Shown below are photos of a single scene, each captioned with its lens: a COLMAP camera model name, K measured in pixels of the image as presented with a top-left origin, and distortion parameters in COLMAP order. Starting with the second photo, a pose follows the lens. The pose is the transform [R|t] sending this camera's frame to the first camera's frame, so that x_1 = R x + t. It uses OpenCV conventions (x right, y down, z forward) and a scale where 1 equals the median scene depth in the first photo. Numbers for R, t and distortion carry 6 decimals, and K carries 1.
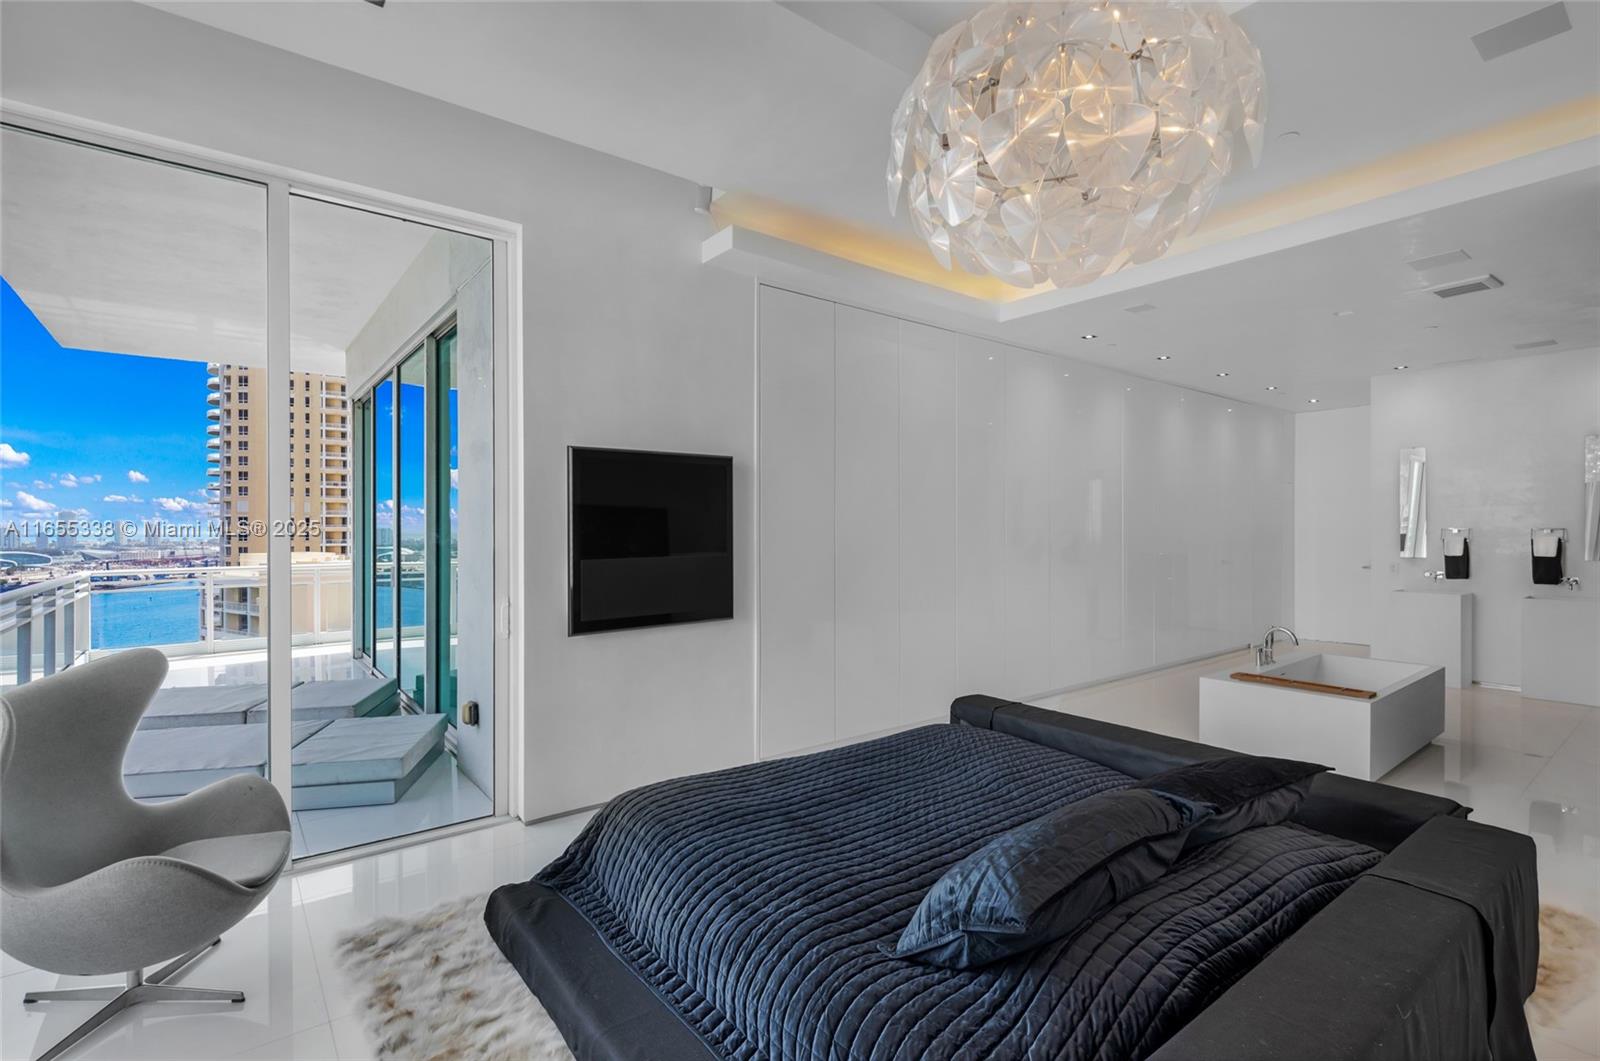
lens RADIAL K [[731.5, 0, 800.0], [0, 731.5, 530.5], [0, 0, 1]] dist [-0.000840, -0.000165]
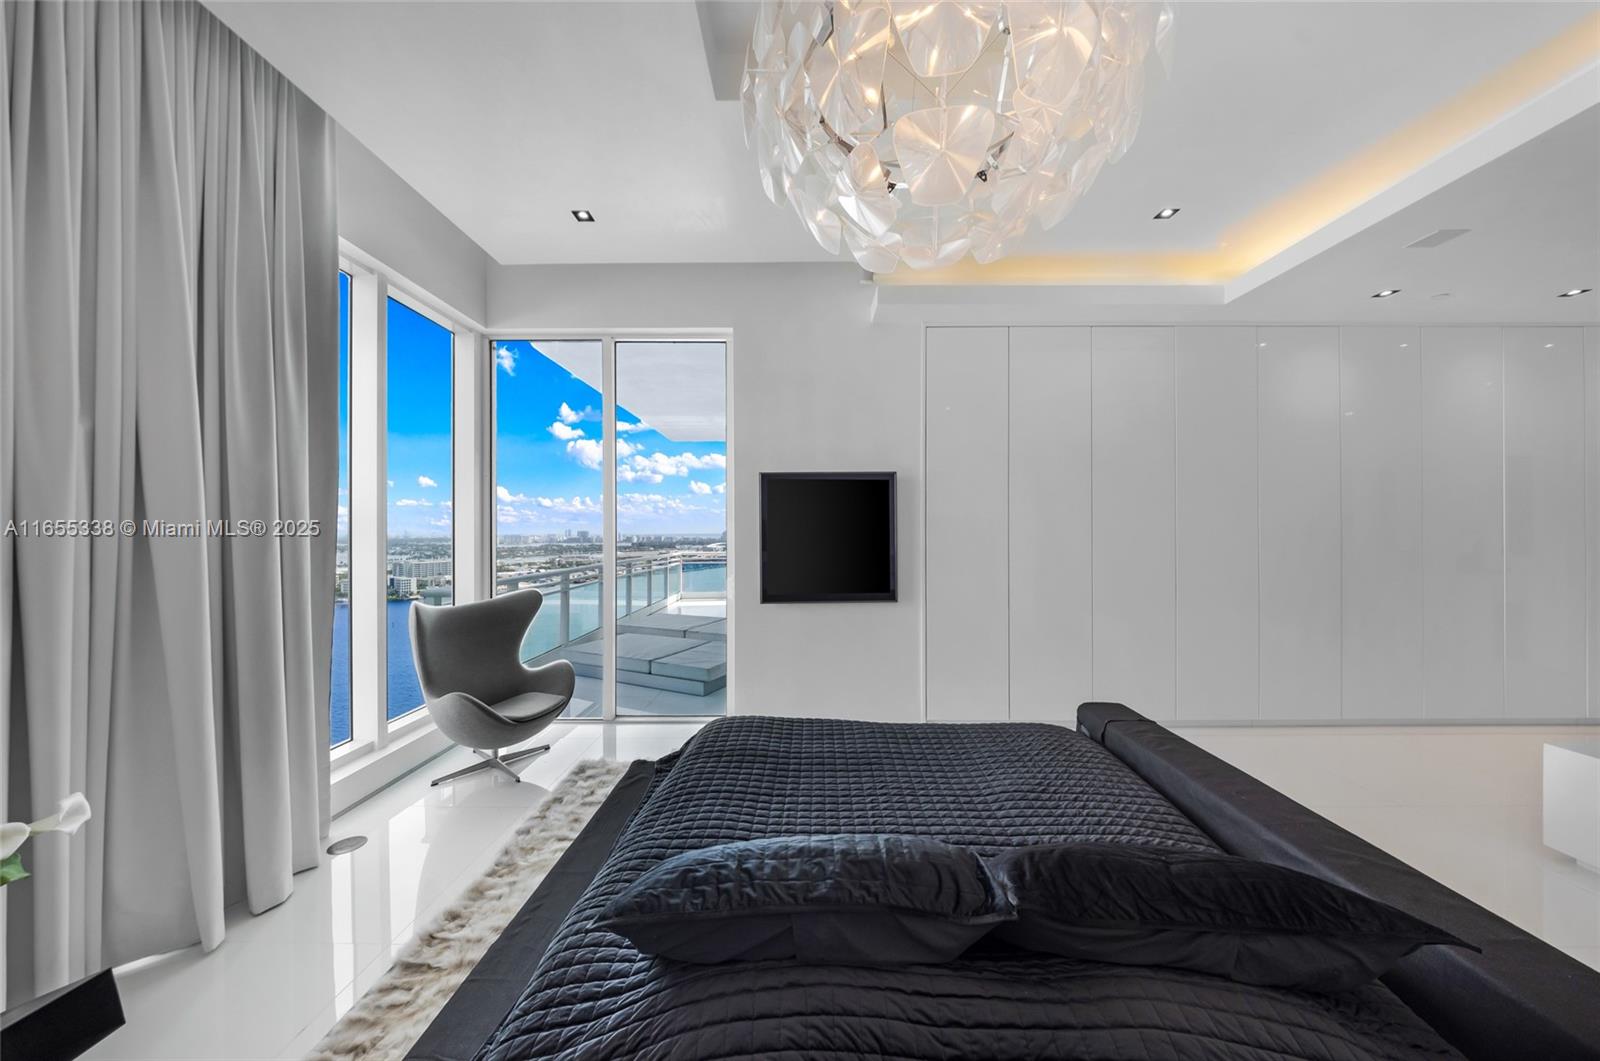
lens RADIAL K [[516.4, 0, 800.0], [0, 516.4, 530.5], [0, 0, 1]] dist [0.000014, -0.000016]
pose [[0.789005, 0.000247, -0.614387, 0.342710], [-0.002722, 0.999992, -0.003094, 0.002129], [0.614381, 0.004114, 0.788999, 0.221440]]
